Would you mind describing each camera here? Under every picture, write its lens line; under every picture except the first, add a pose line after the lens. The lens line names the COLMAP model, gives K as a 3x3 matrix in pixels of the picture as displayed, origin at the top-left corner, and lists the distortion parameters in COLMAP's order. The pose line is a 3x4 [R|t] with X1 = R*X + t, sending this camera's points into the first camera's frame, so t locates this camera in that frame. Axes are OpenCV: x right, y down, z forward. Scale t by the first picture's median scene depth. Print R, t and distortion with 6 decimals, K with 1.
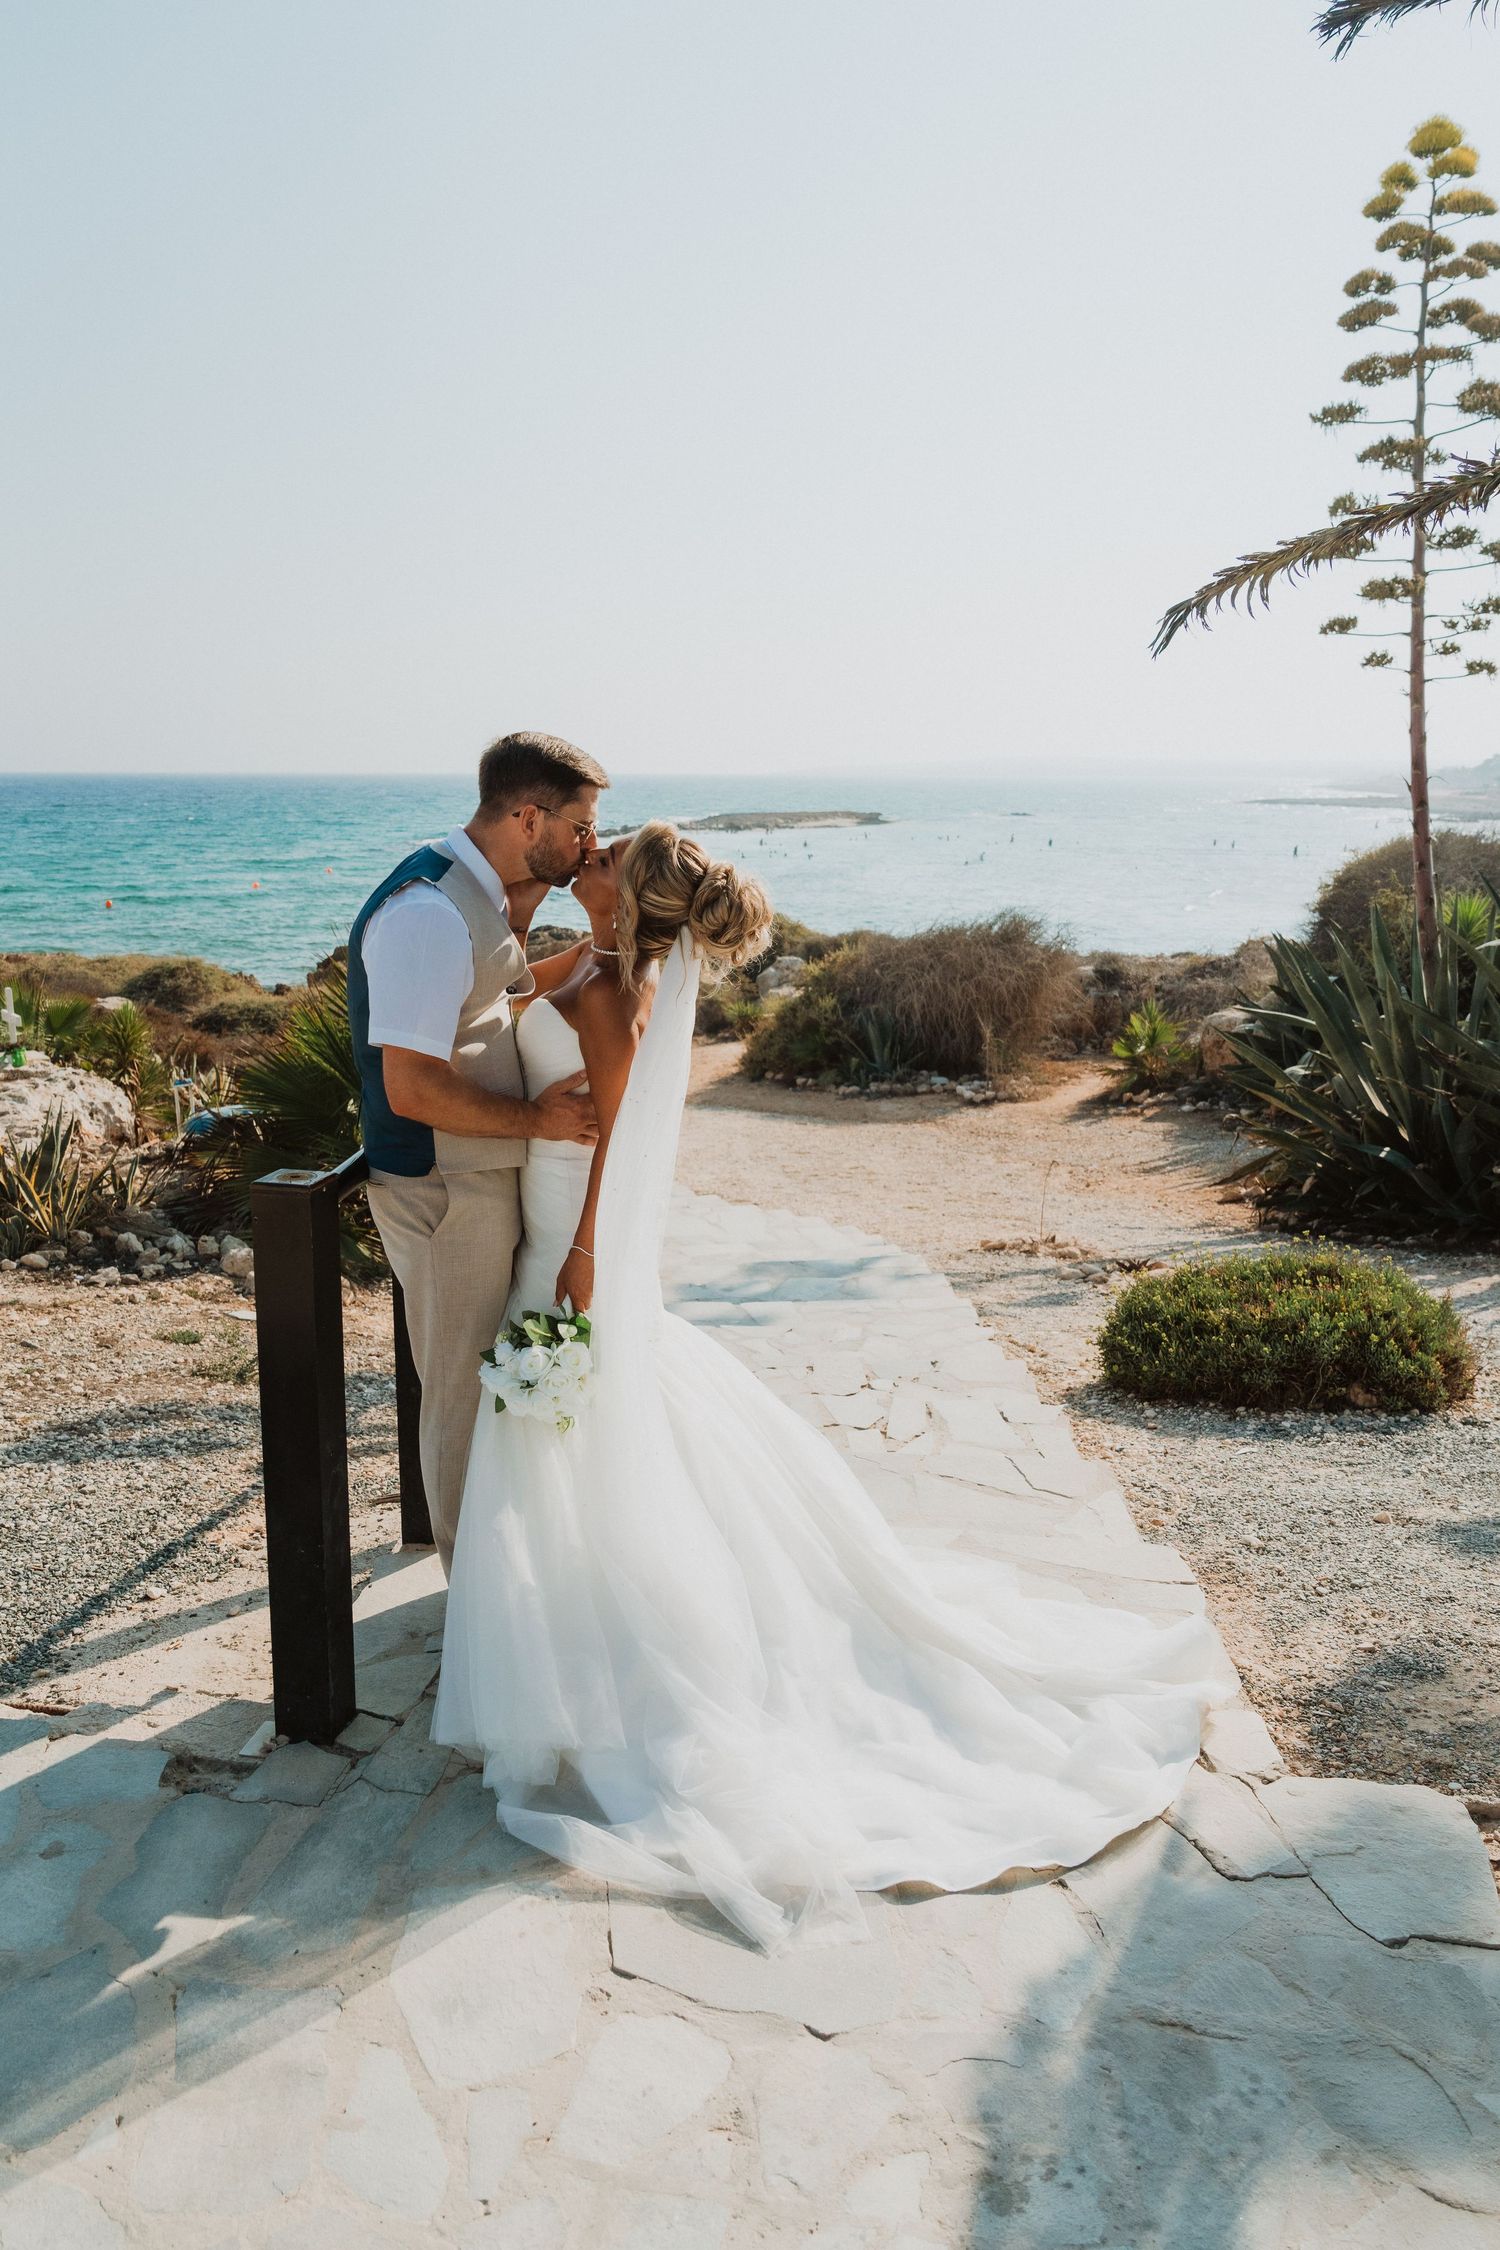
lens RADIAL K [[1538.2, 0, 749.3], [0, 1538.2, 1126.7], [0, 0, 1]] dist [-0.011457, 0.002306]
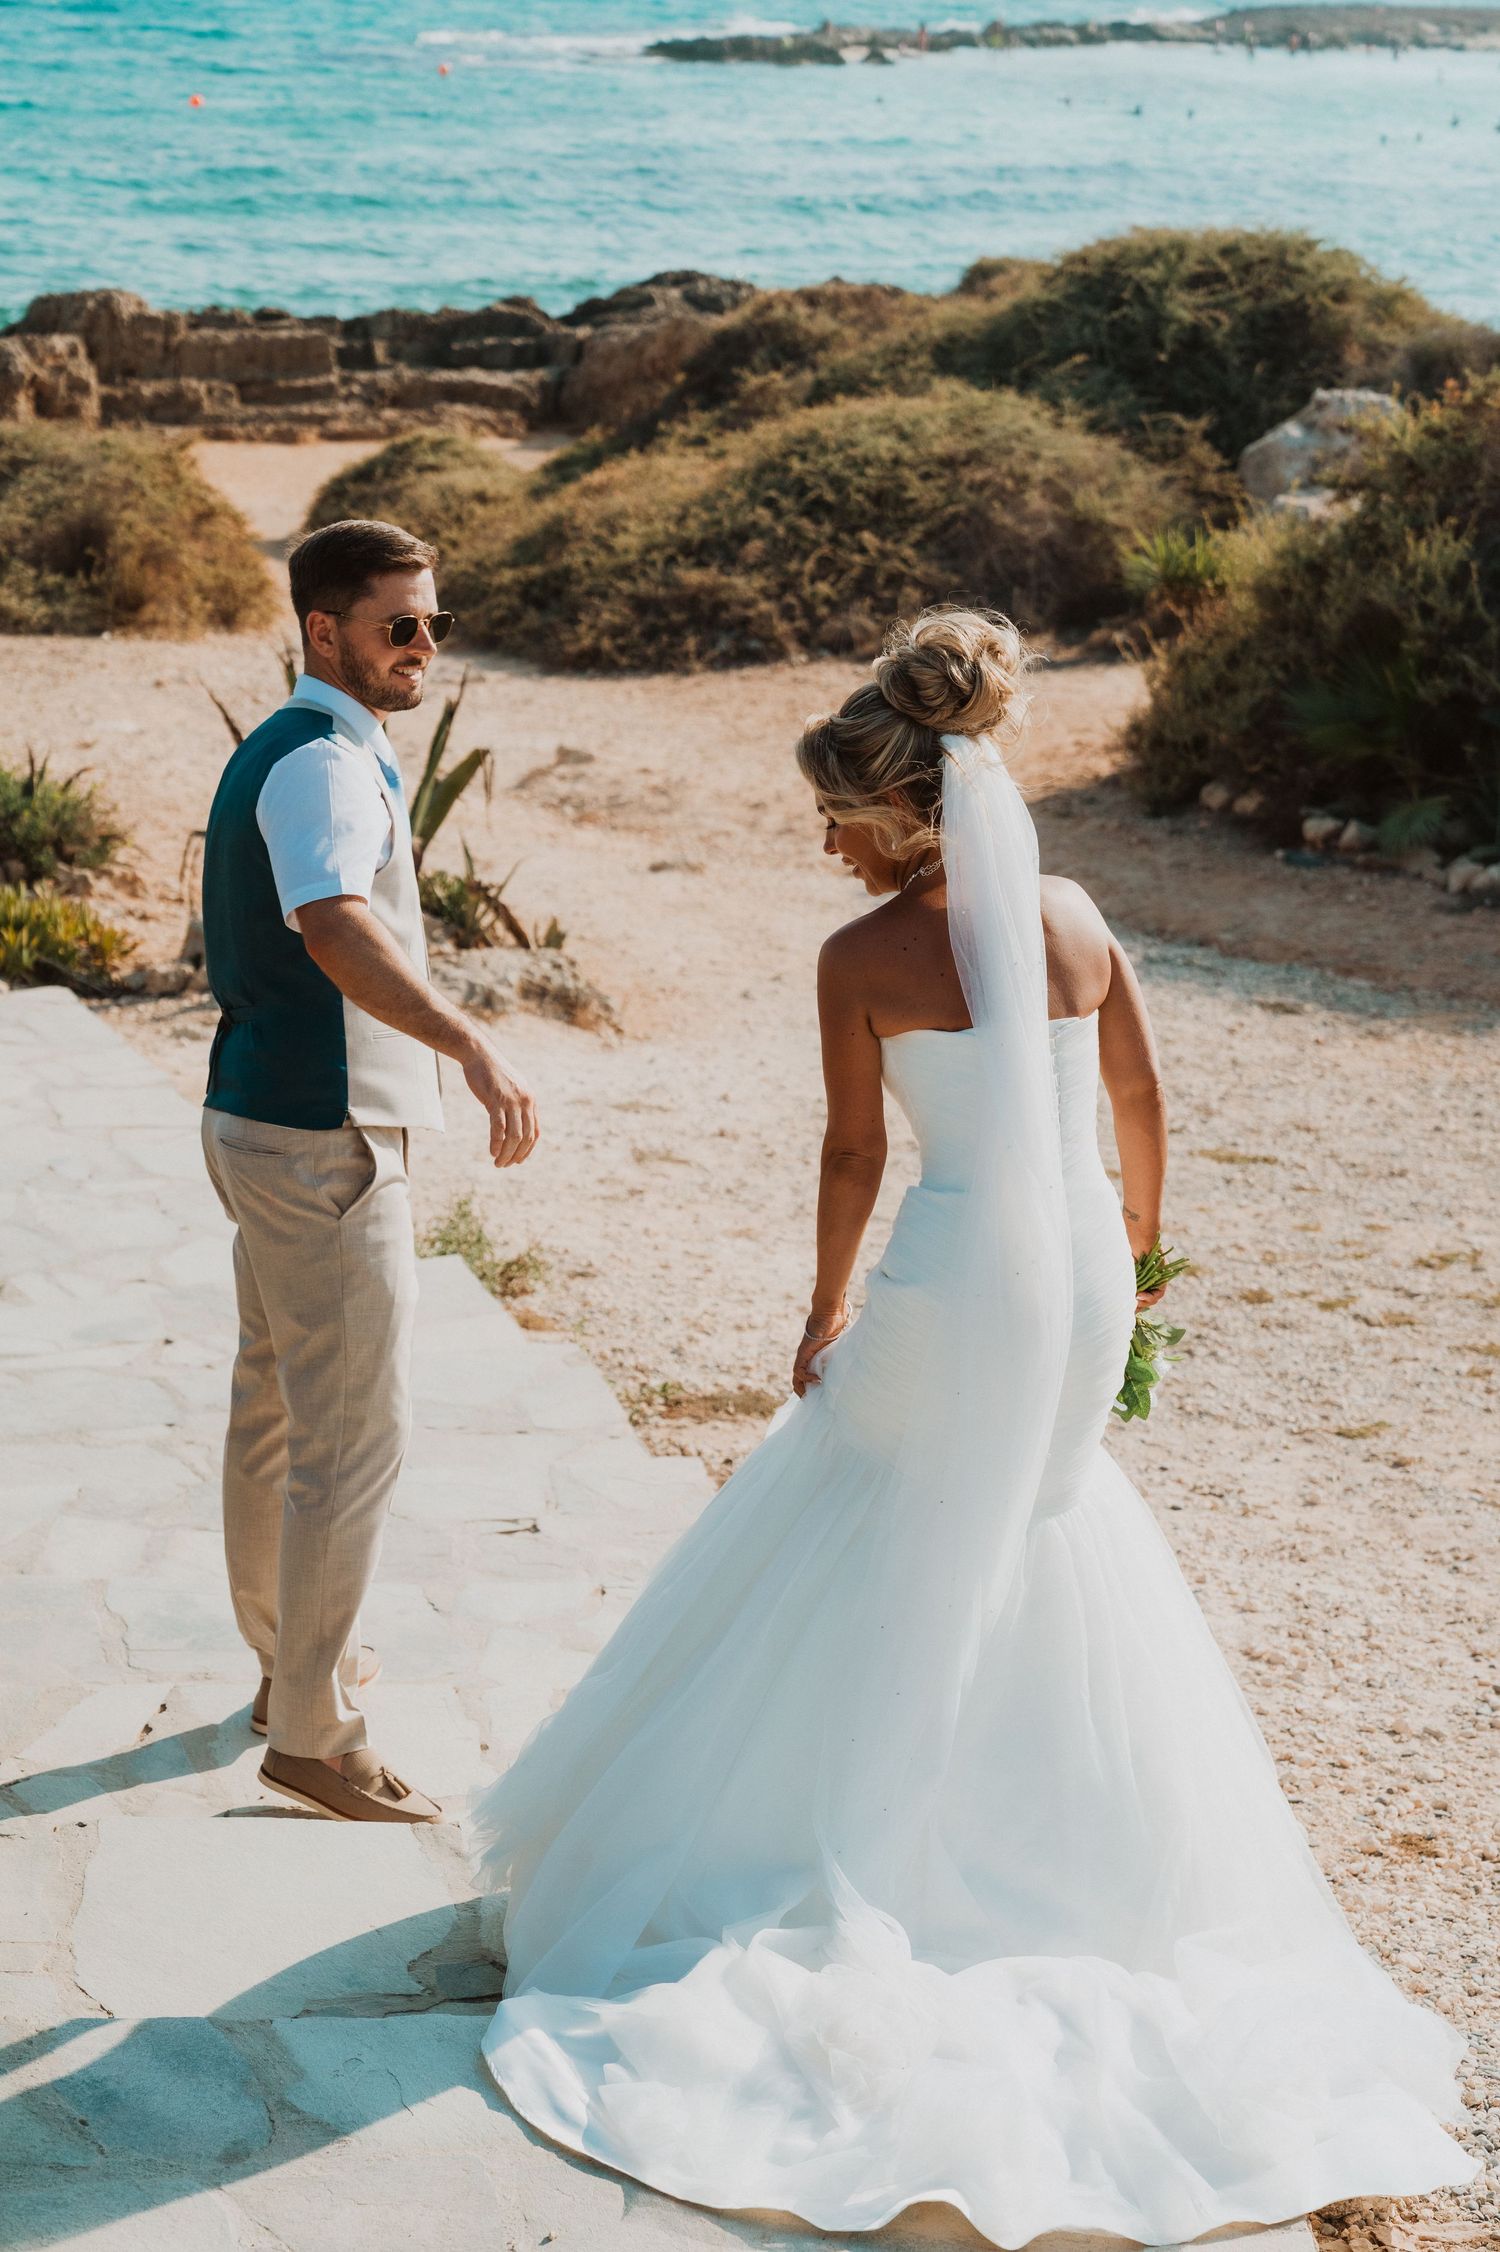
lens RADIAL K [[4017.4, 0, 748.2], [0, 4017.4, 1128.0], [0, 0, 1]] dist [0.082959, 0.000000]
pose [[0.988956, 0.079418, -0.125135, 0.069591], [-0.070399, 0.994701, 0.074928, -0.059601], [0.130422, -0.065291, 0.989306, 0.661963]]
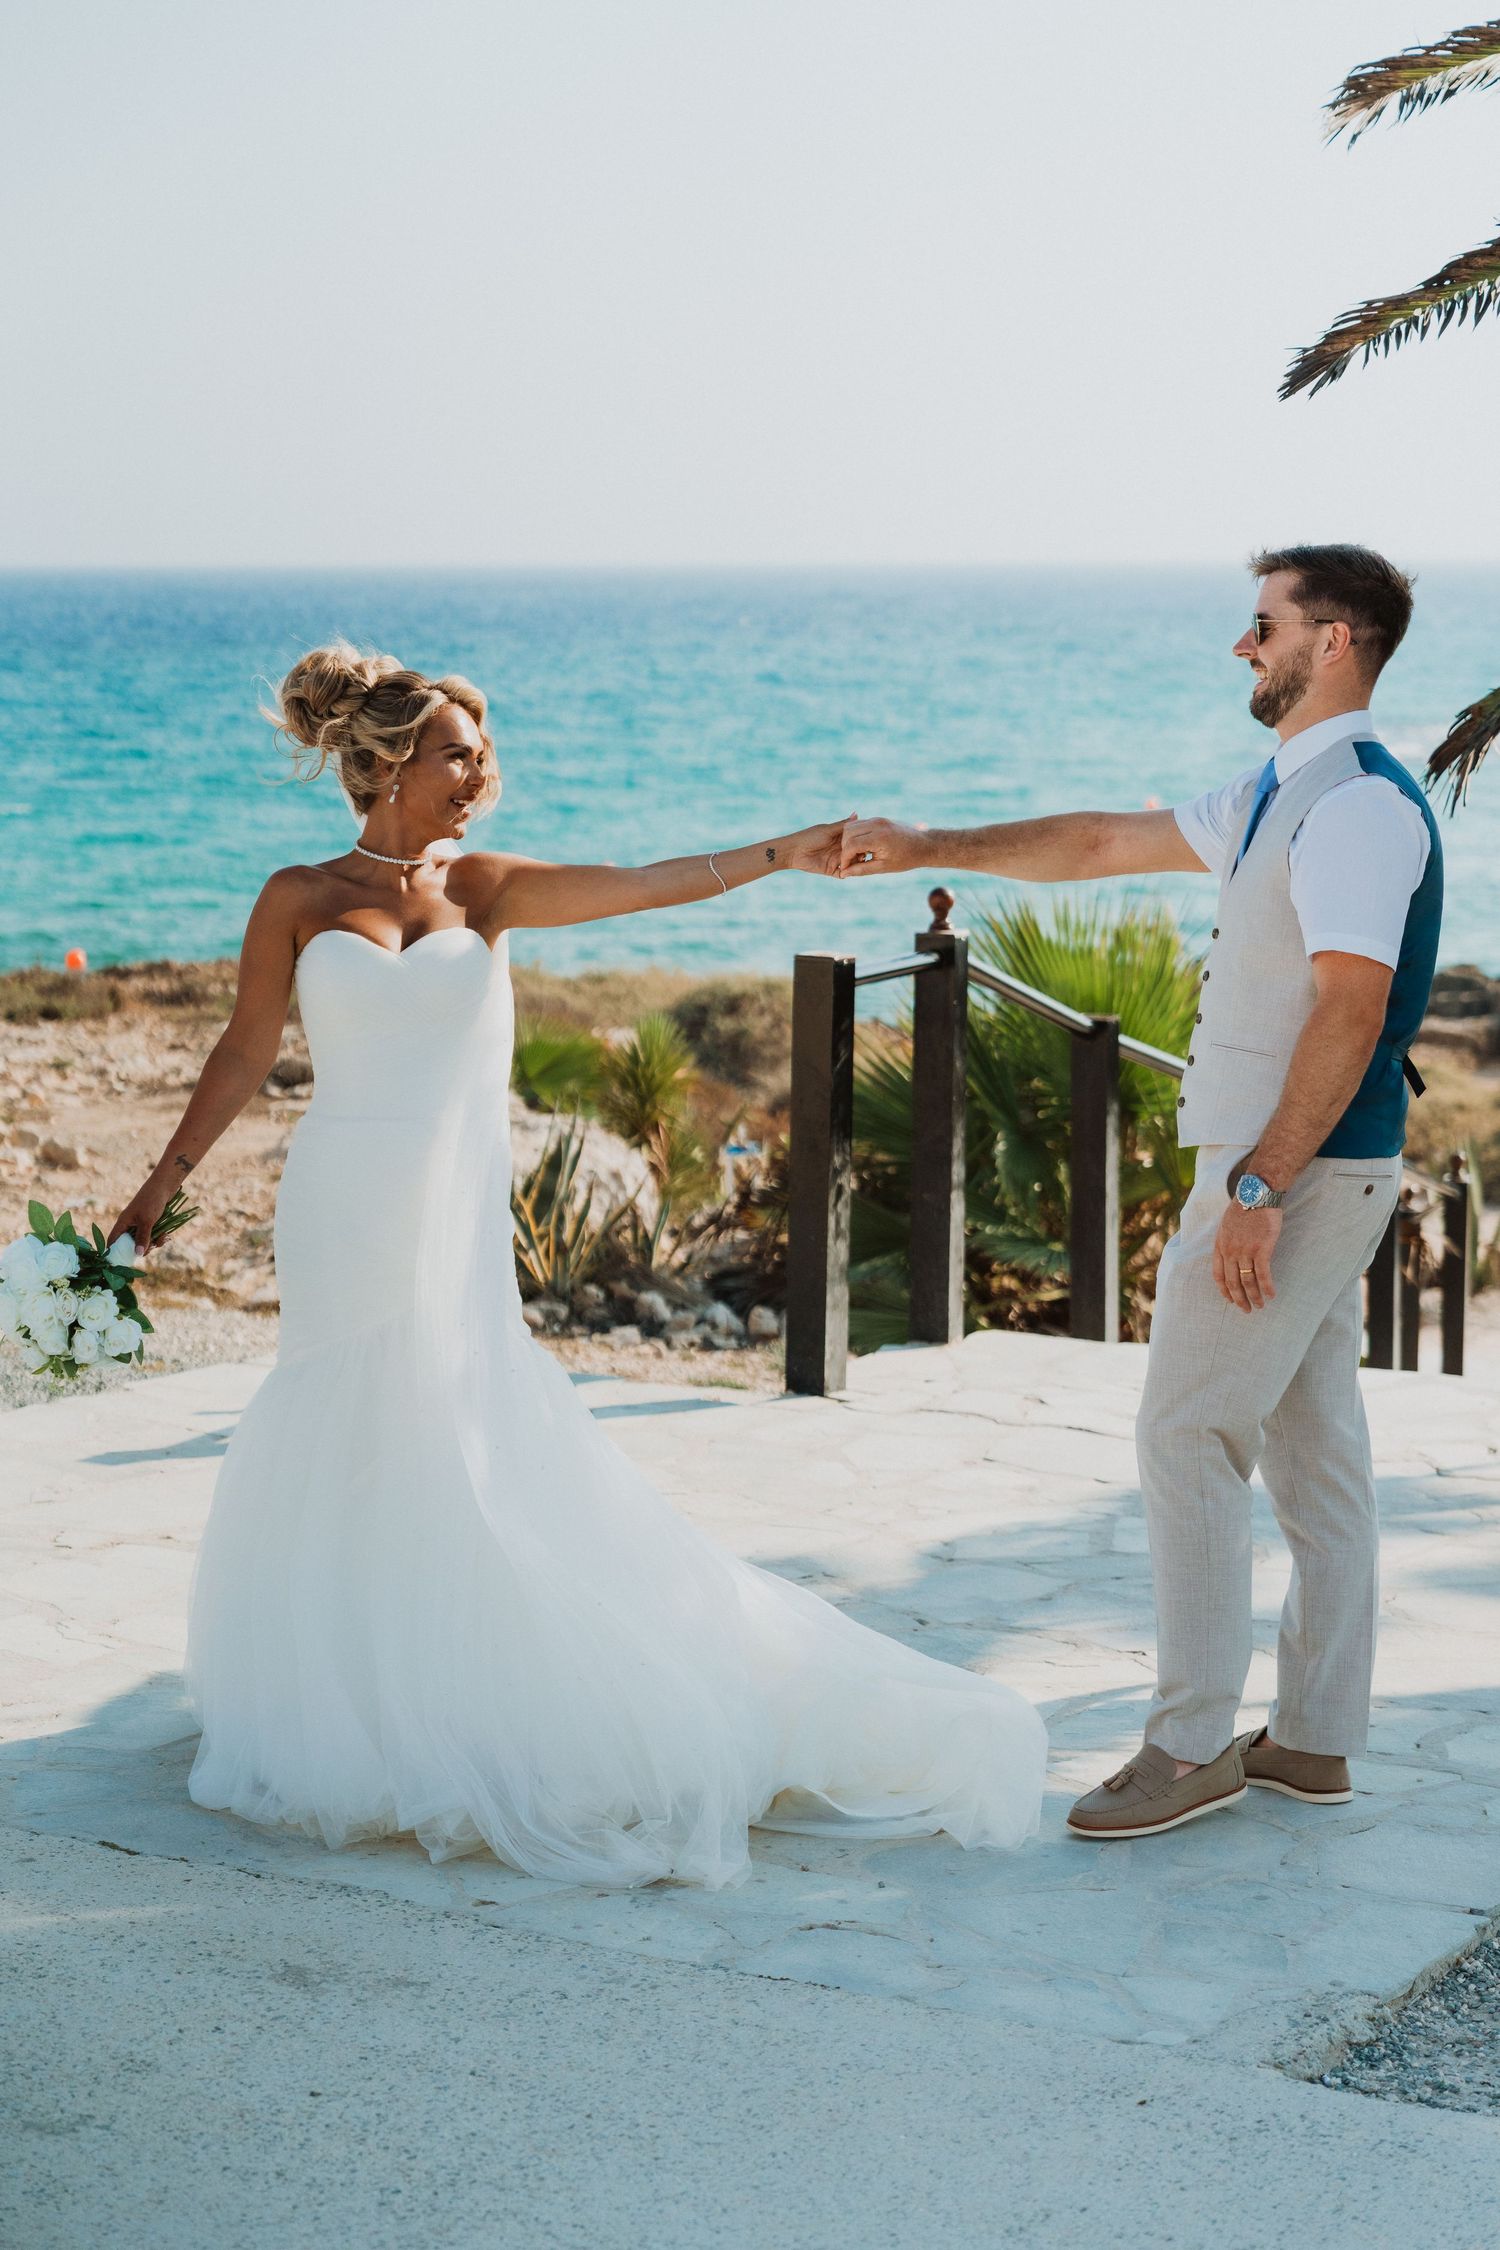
lens RADIAL K [[4036.6, 0, 755.1], [0, 4036.6, 1142.8], [0, 0, 1]] dist [0.051339, 0.000000]
pose [[0.938290, 0.041823, -0.343312, 0.206472], [-0.070355, 0.994987, -0.071074, 0.107538], [0.338619, 0.090842, 0.936528, -0.552828]]
